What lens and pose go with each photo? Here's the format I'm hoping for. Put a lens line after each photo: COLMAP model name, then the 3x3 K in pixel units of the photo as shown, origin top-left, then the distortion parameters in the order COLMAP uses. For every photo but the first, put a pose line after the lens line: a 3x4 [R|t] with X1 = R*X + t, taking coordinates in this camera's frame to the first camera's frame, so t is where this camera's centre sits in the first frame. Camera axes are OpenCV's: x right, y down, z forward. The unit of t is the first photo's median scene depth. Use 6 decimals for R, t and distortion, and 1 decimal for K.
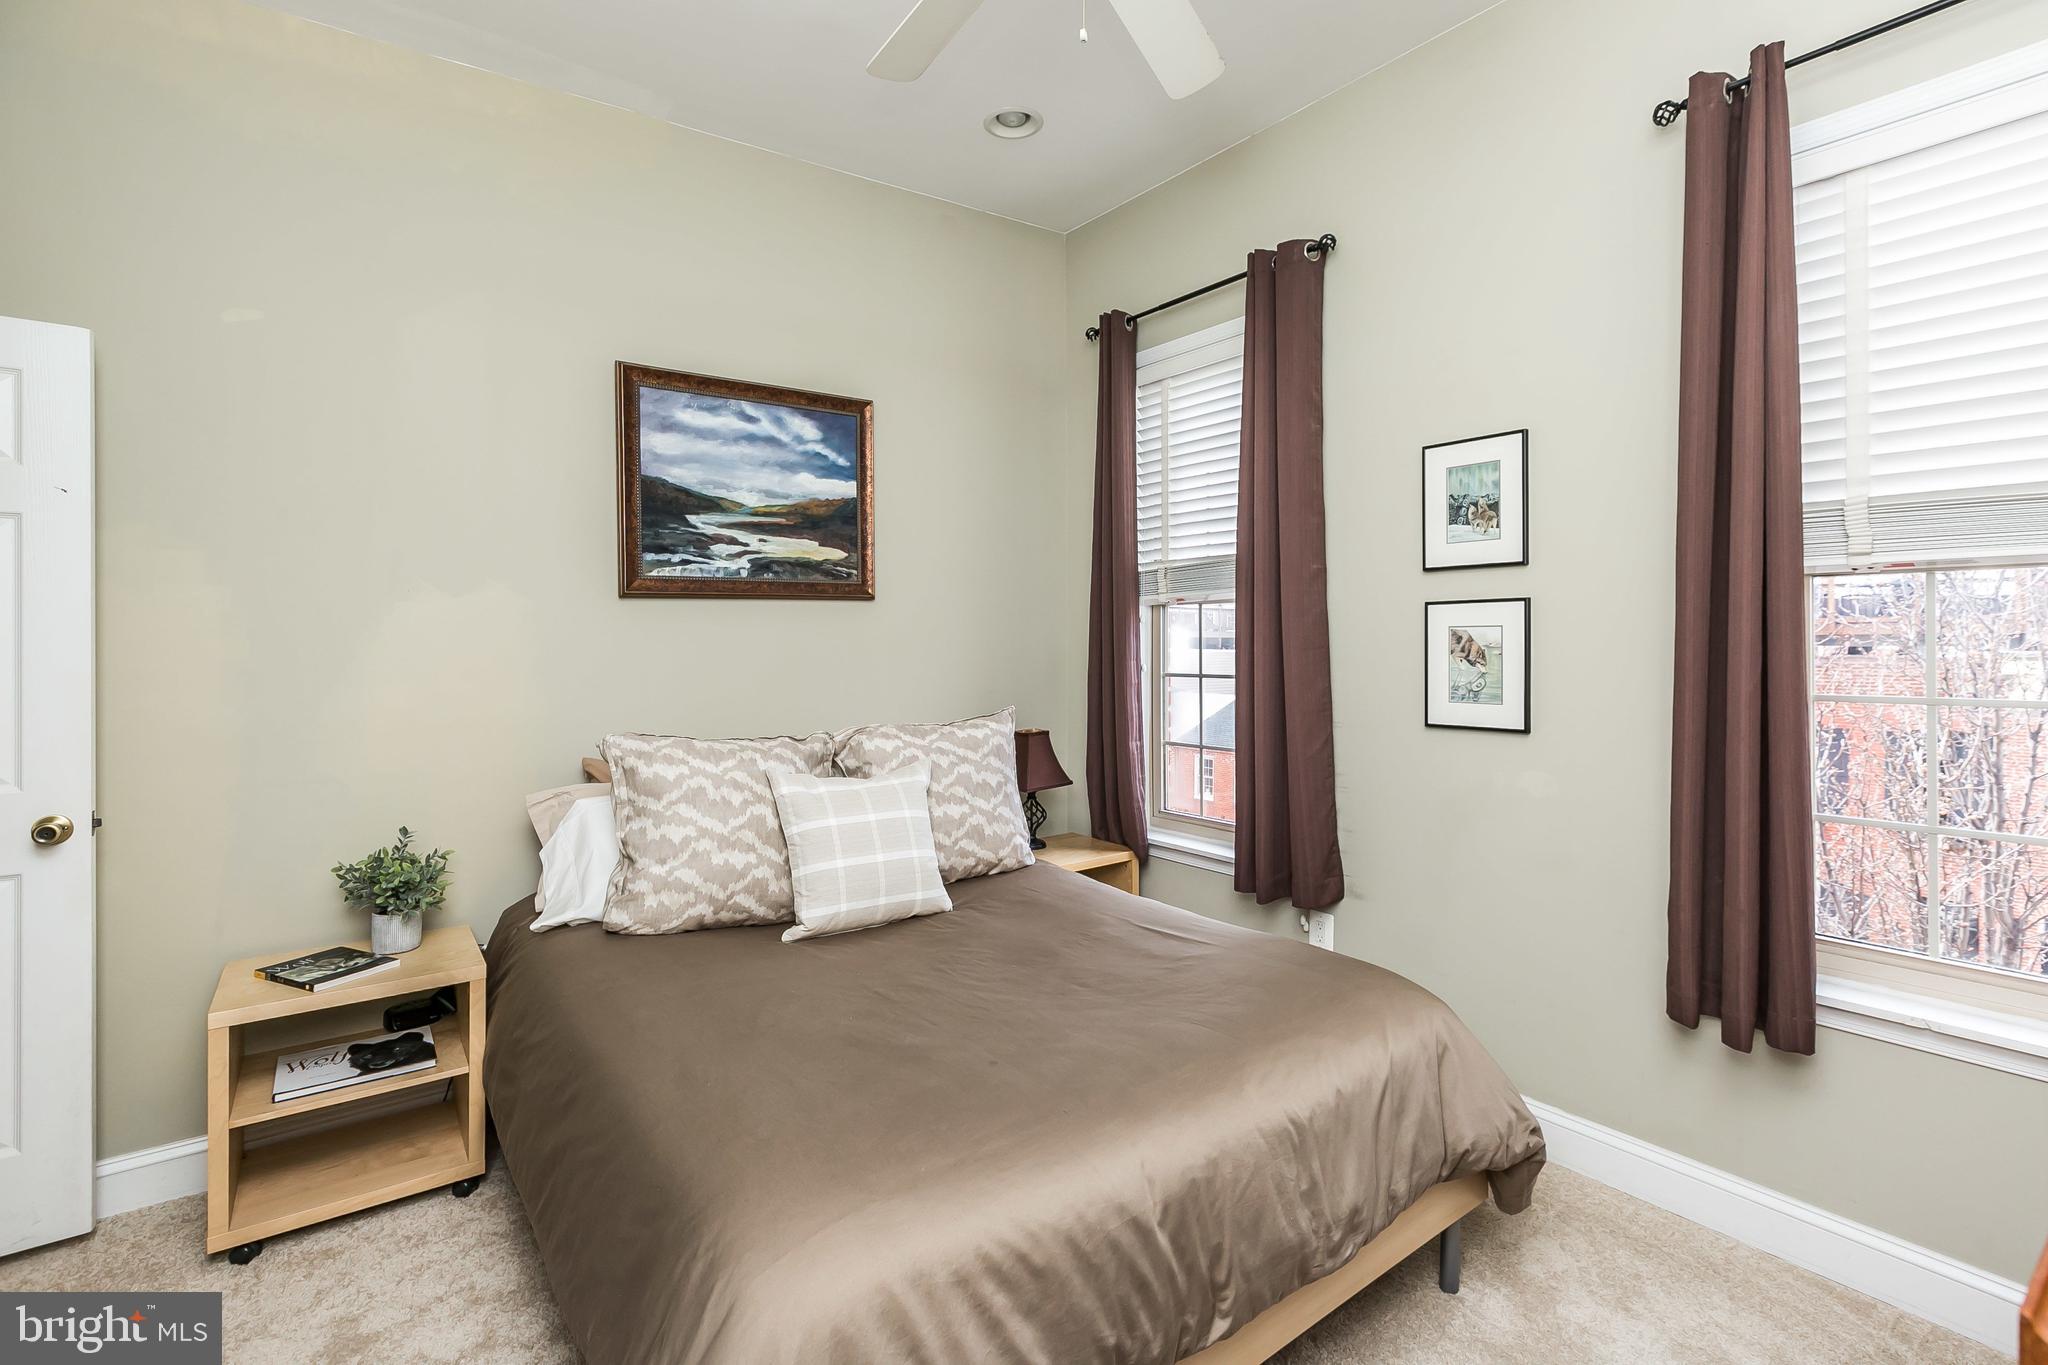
lens RADIAL K [[939.9, 0, 1040.4], [0, 939.9, 651.9], [0, 0, 1]] dist [-0.001194, -0.001247]
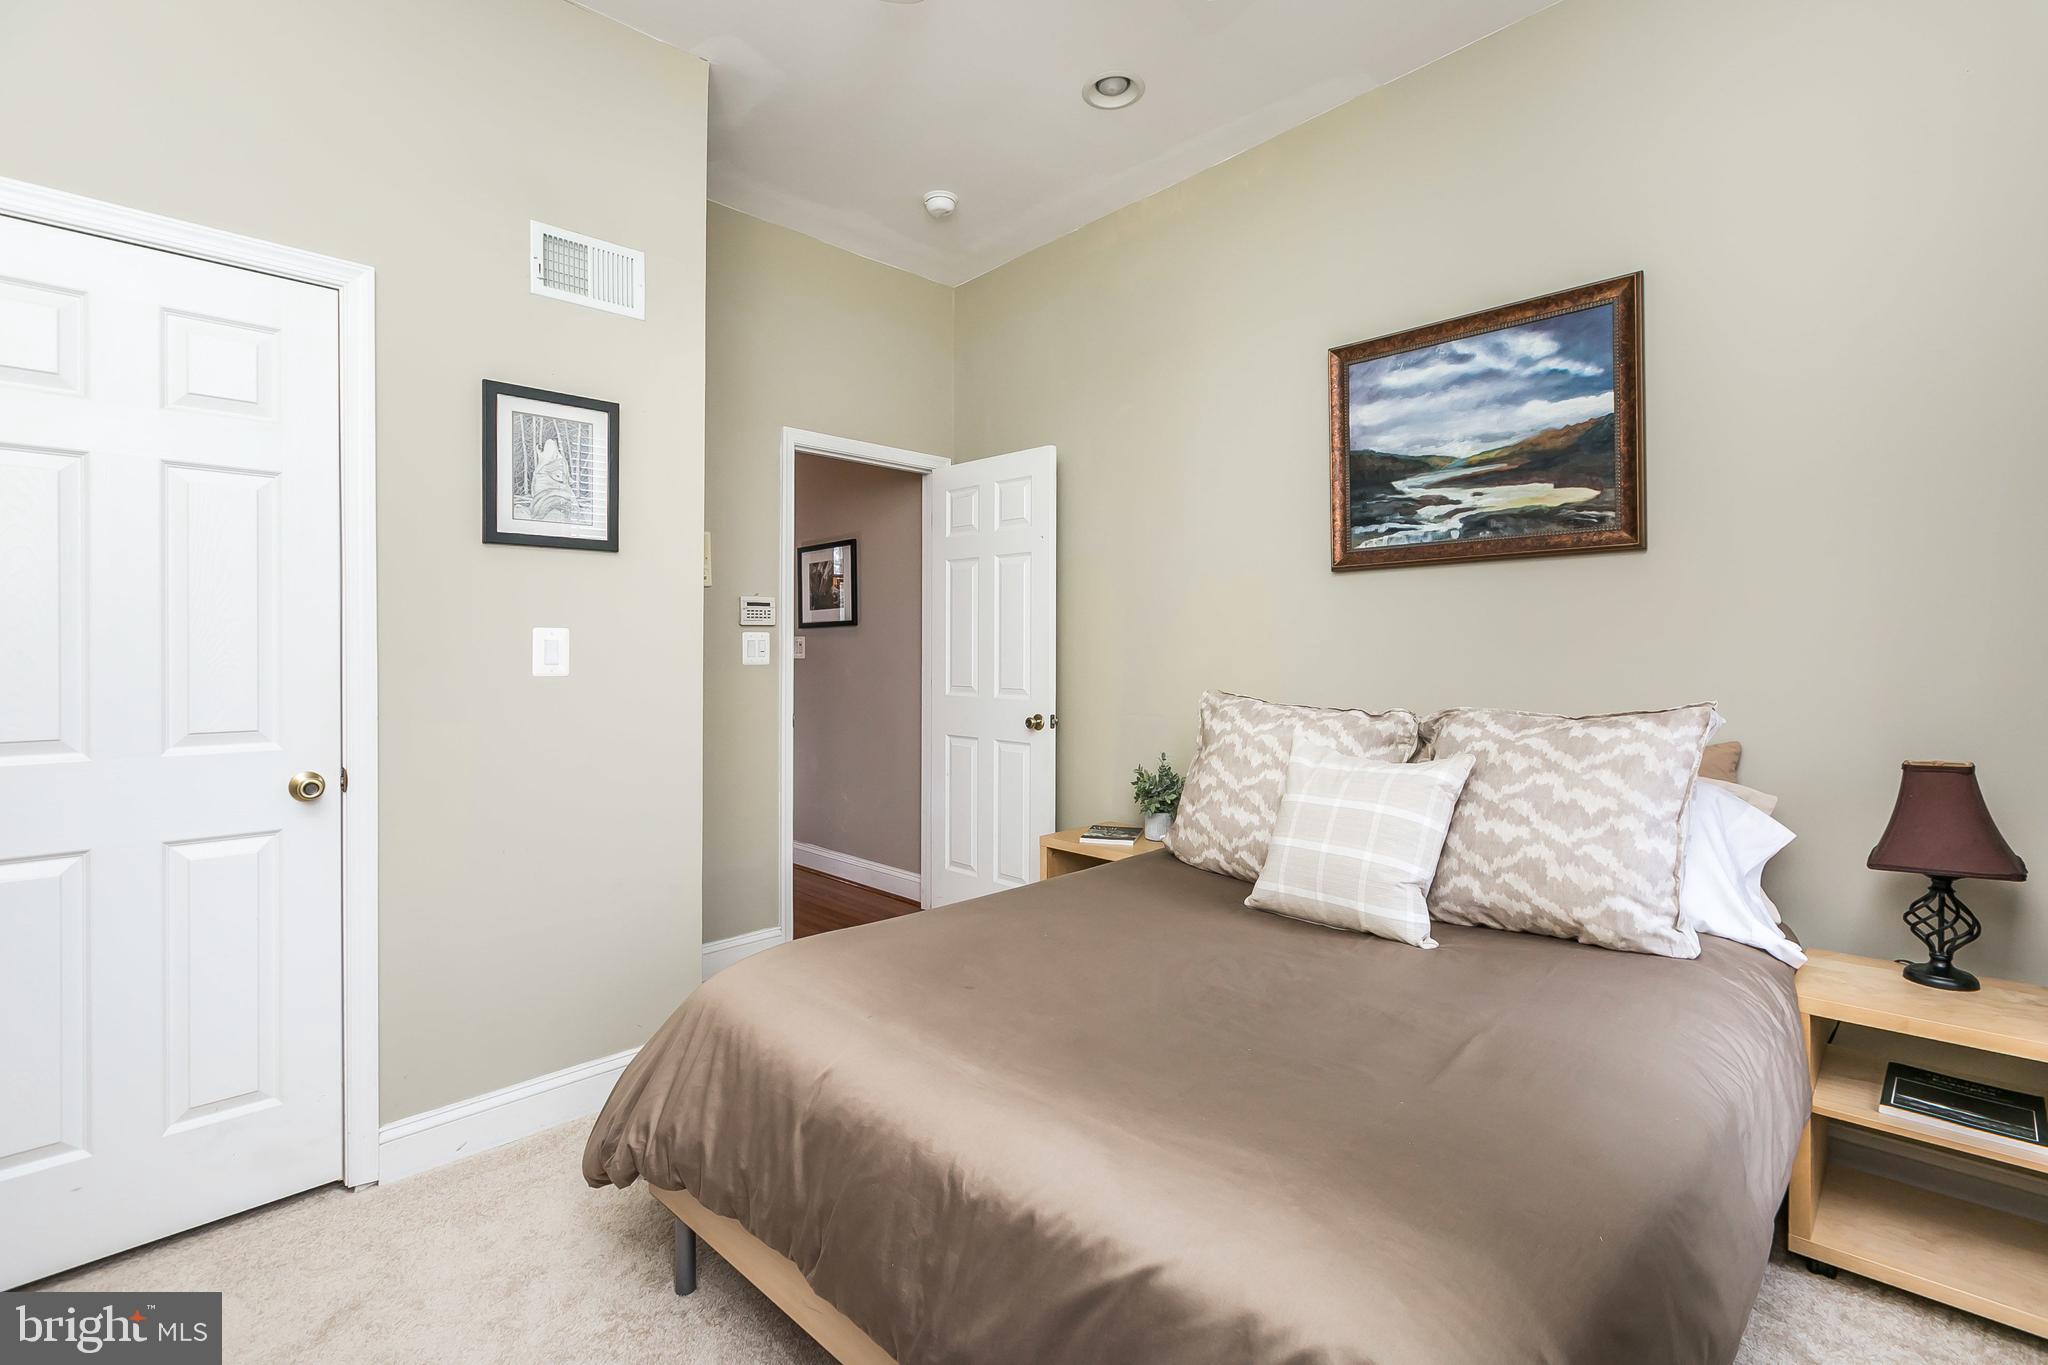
lens RADIAL K [[939.9, 0, 1010.2], [0, 939.9, 666.2], [0, 0, 1]] dist [-0.001194, -0.001247]
pose [[0.133021, 0.020674, -0.990898, 0.523611], [-0.016069, 0.999696, 0.018701, 0.031354], [0.990983, 0.013435, 0.133313, 0.477237]]
